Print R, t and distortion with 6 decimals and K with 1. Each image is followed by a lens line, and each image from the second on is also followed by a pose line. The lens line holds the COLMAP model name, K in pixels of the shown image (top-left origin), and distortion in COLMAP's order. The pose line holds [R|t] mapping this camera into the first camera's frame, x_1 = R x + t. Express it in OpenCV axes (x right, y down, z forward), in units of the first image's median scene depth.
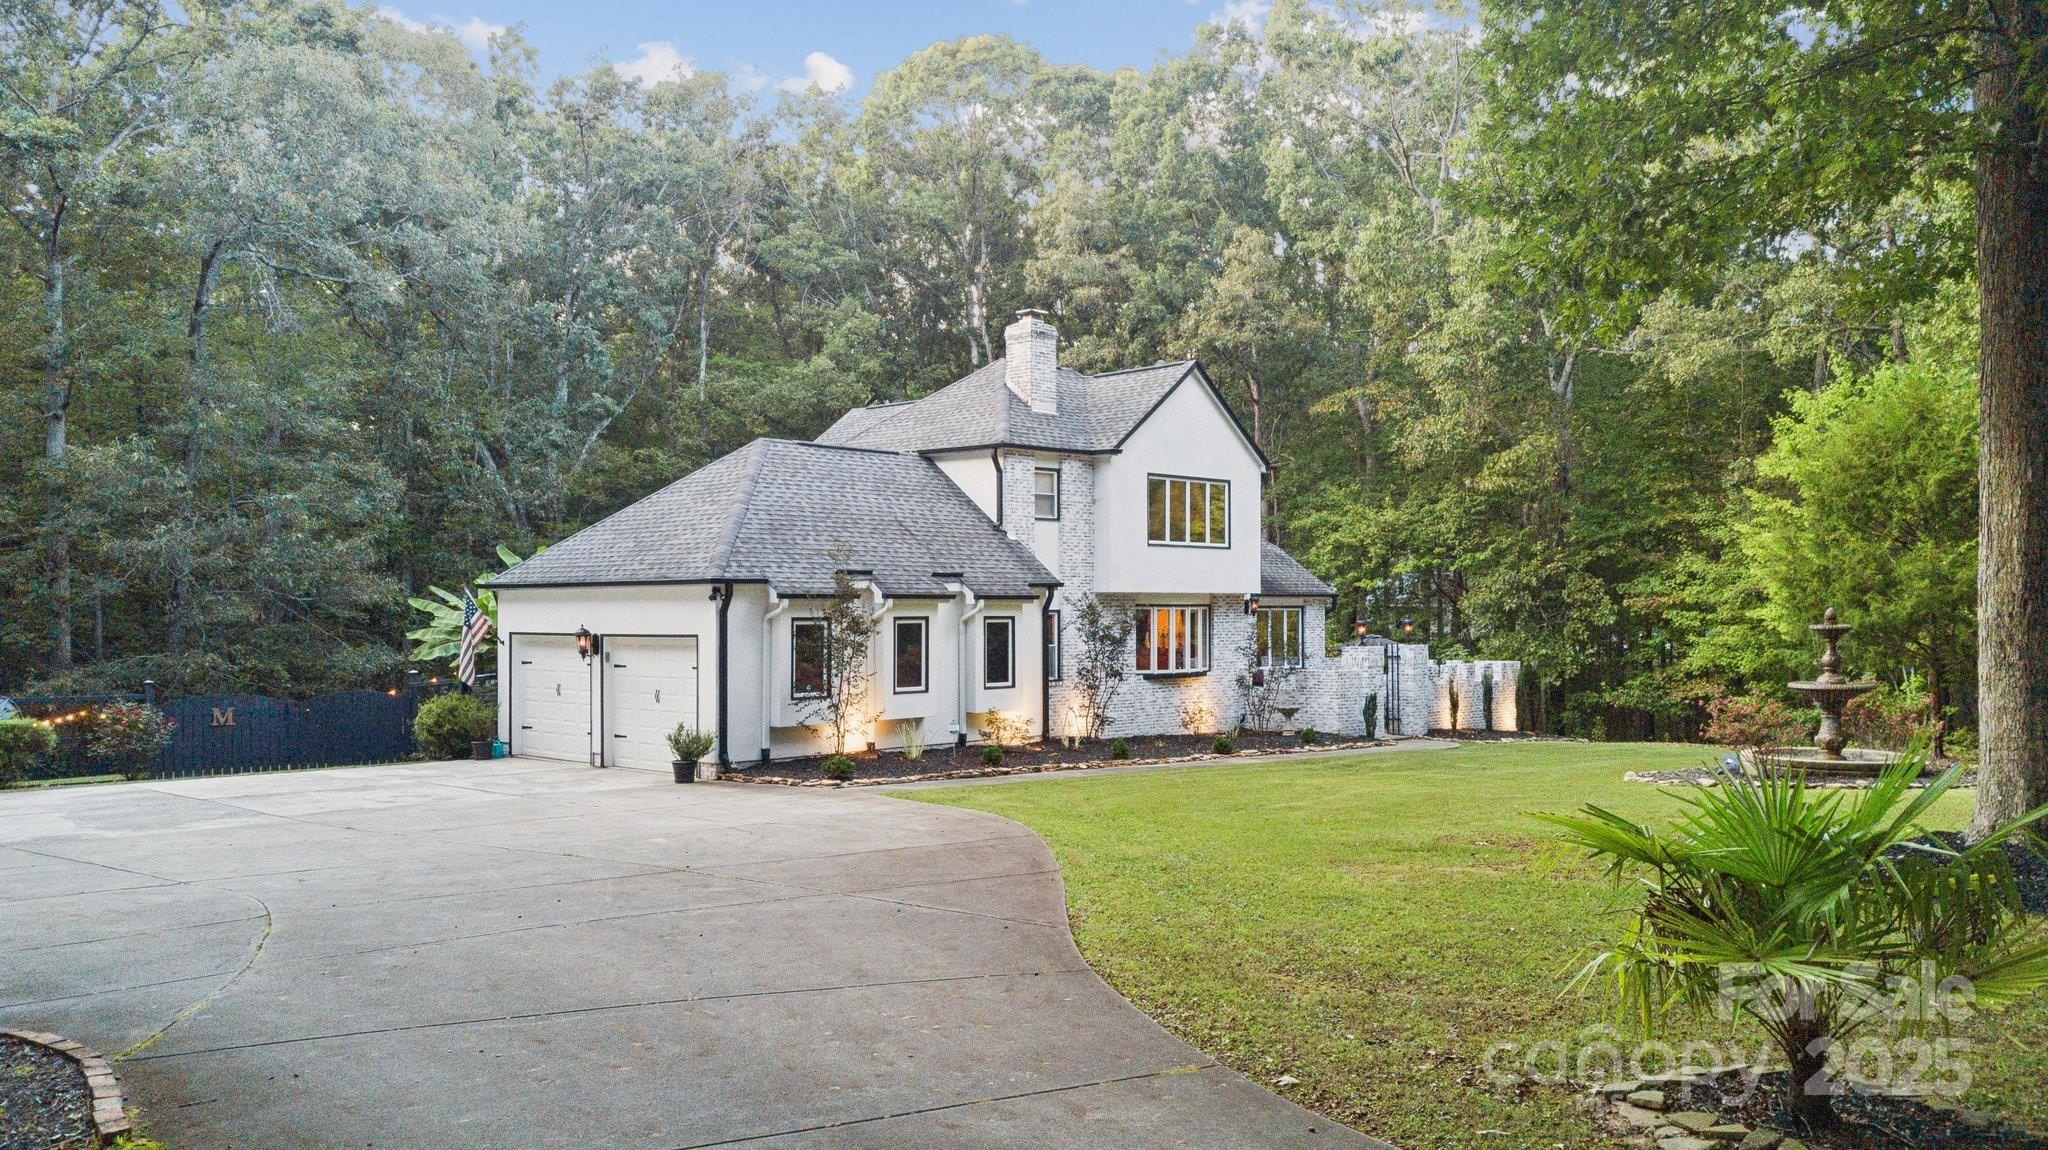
lens RADIAL K [[1563.9, 0, 1024.0], [0, 1563.9, 575.0], [0, 0, 1]] dist [0.005861, 0.000514]
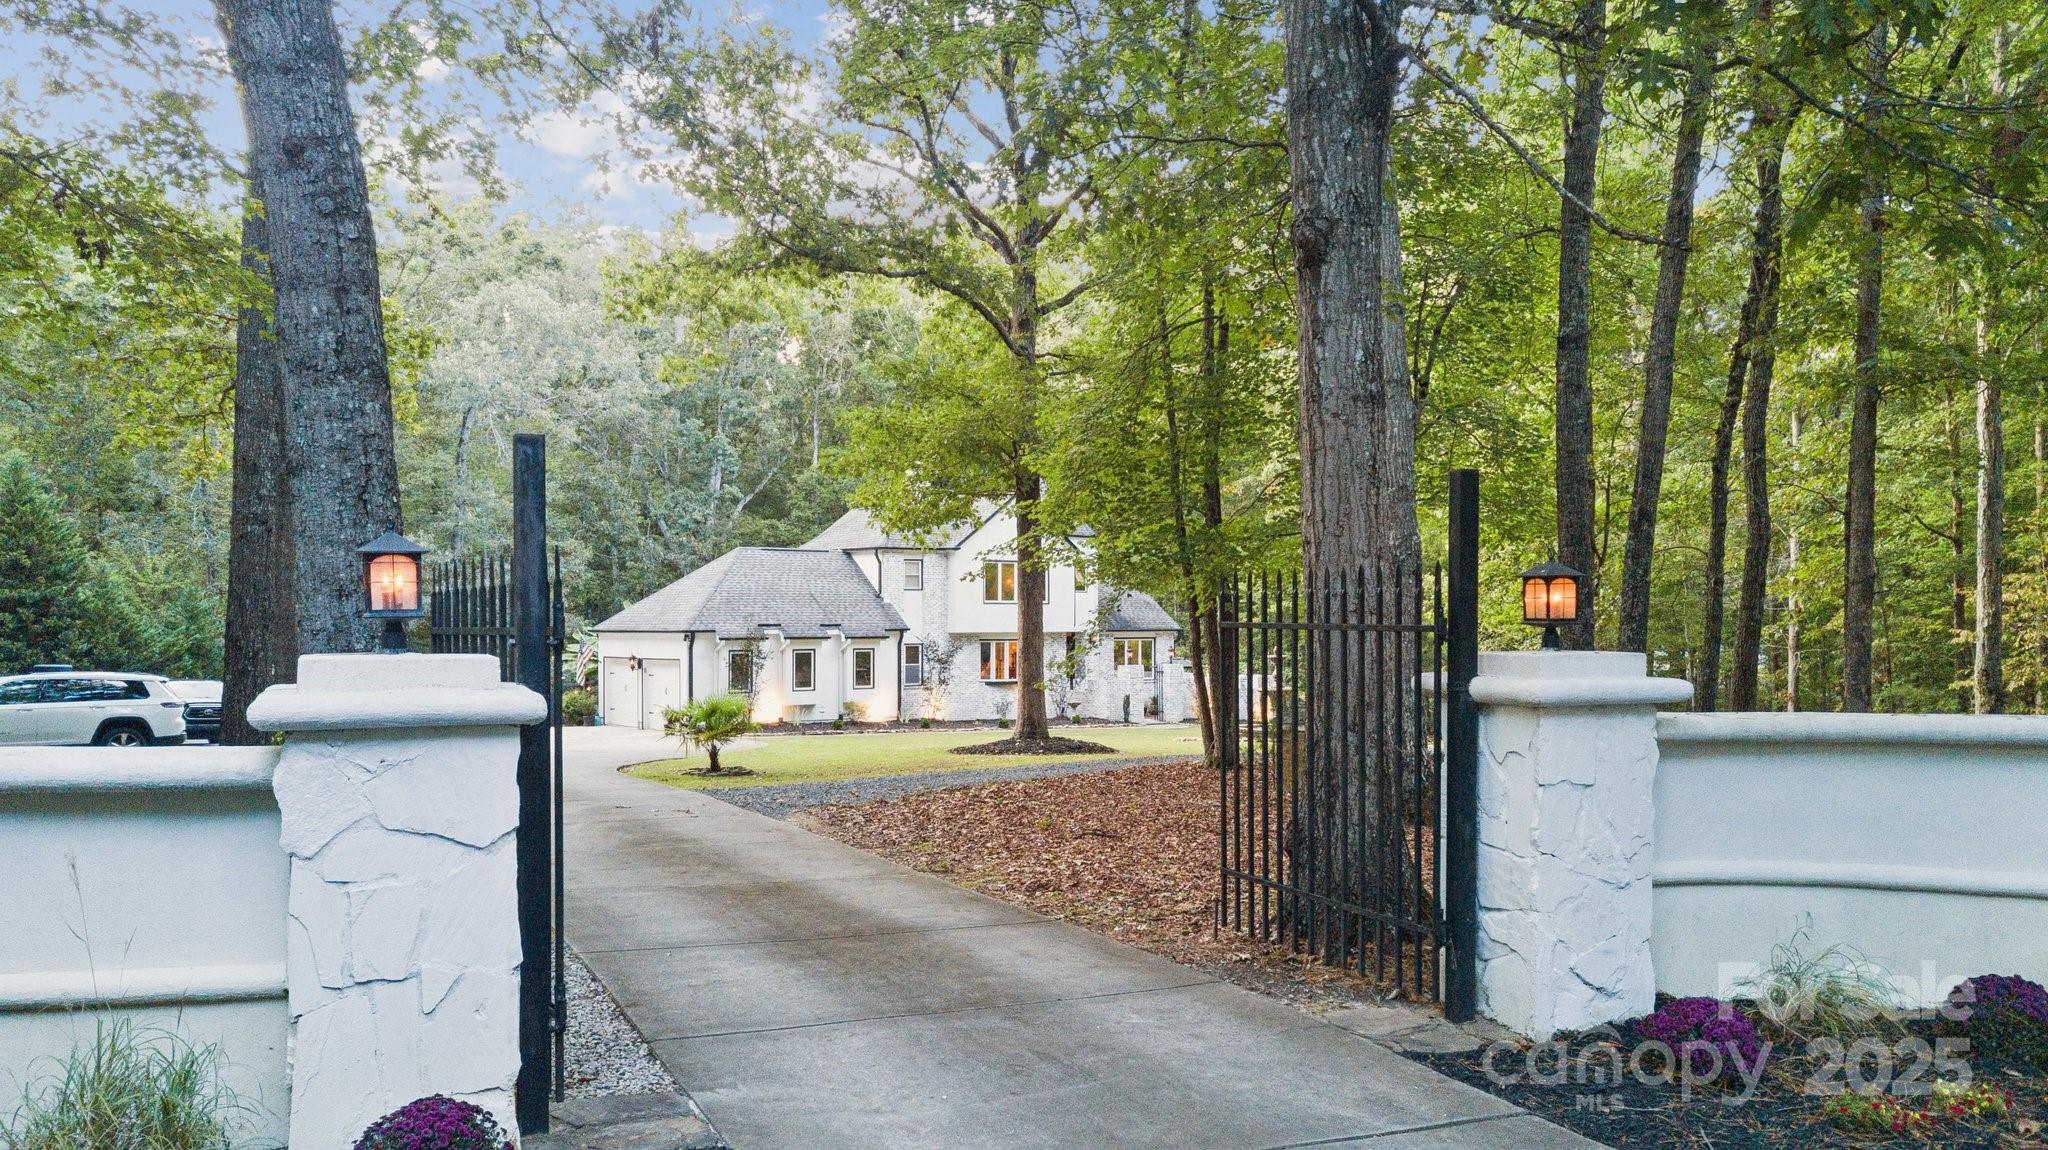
lens RADIAL K [[1563.9, 0, 1024.0], [0, 1563.9, 575.0], [0, 0, 1]] dist [0.005861, 0.000514]
pose [[0.986903, -0.005324, -0.161230, 0.370427], [0.003759, 0.999943, -0.010010, -0.031279], [0.161274, 0.009272, 0.986866, -0.590586]]
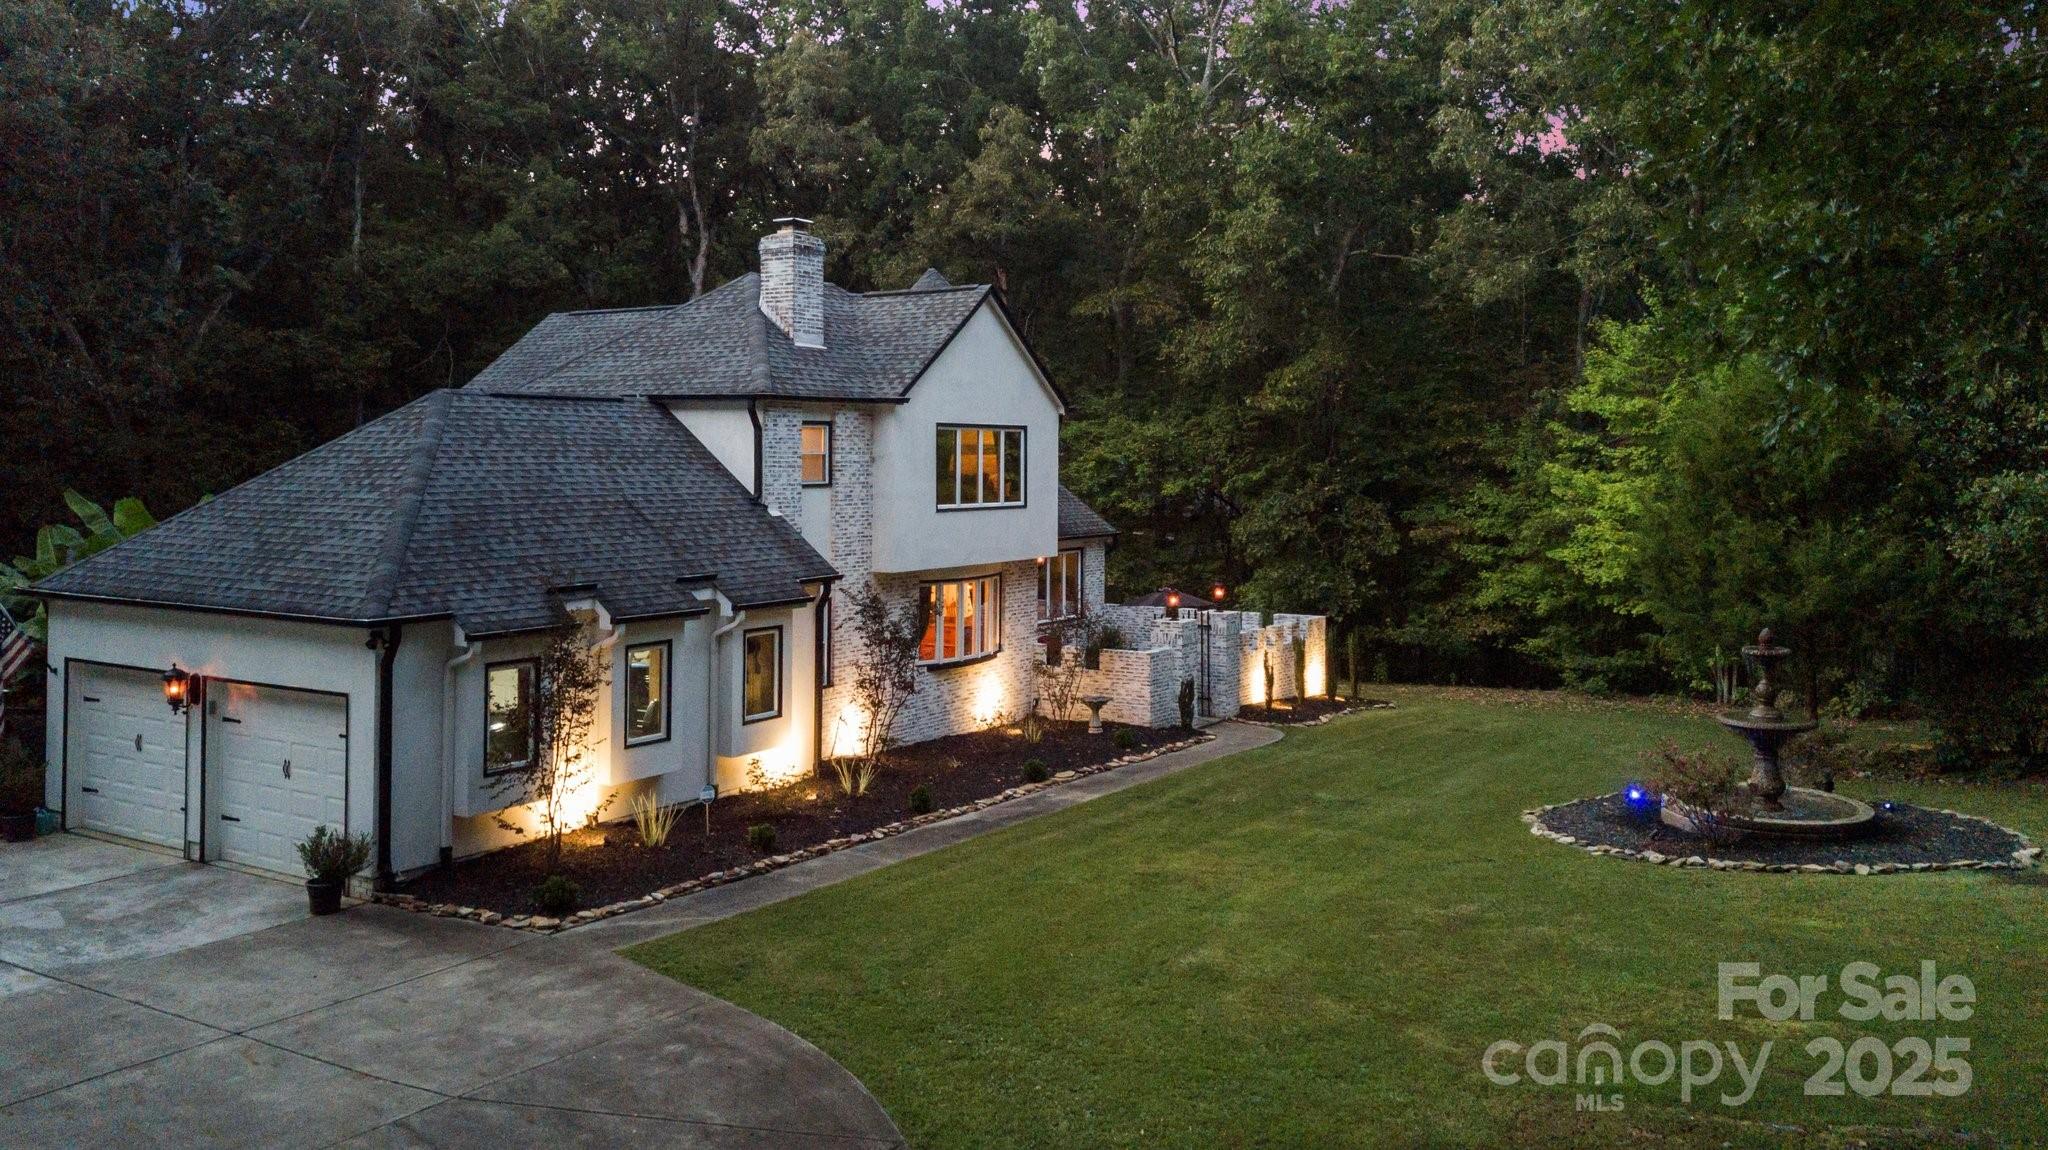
lens RADIAL K [[1581.0, 0, 1034.0], [0, 1581.0, 417.7], [0, 0, 1]] dist [0.008275, 0.001994]
pose [[0.979394, 0.008801, 0.201768, -0.035885], [-0.008309, 0.999960, -0.003289, -0.062716], [-0.201789, 0.001545, 0.979428, 0.169363]]
